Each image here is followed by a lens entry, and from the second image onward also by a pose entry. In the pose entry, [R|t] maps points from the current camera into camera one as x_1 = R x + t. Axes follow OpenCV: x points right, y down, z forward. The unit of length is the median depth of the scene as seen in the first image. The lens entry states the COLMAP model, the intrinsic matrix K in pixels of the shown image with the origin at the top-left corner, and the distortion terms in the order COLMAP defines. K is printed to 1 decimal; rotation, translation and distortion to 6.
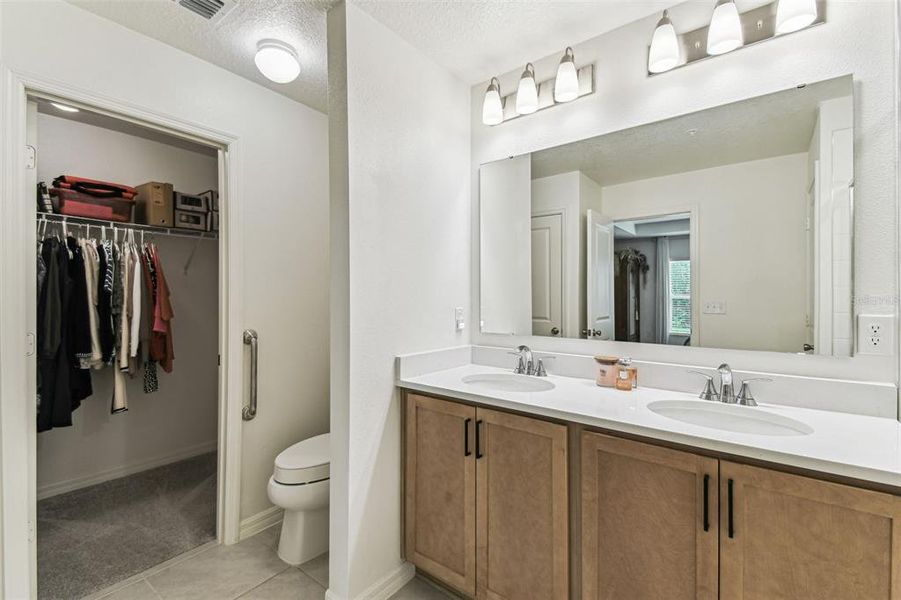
lens RADIAL K [[394.2, 0, 450.5], [0, 394.2, 300.0], [0, 0, 1]] dist [0.017472, -0.023097]
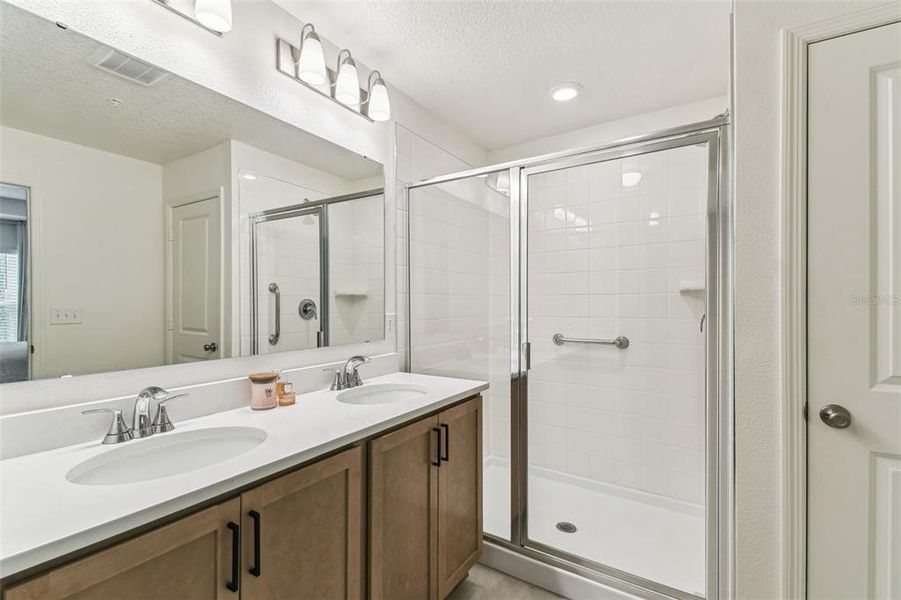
lens RADIAL K [[394.2, 0, 450.5], [0, 394.2, 300.0], [0, 0, 1]] dist [0.017472, -0.023097]
pose [[-0.108670, 0.010988, 0.994017, -0.567586], [0.007124, 0.999922, -0.010274, 0.001025], [-0.994052, 0.005965, -0.108739, 0.815545]]
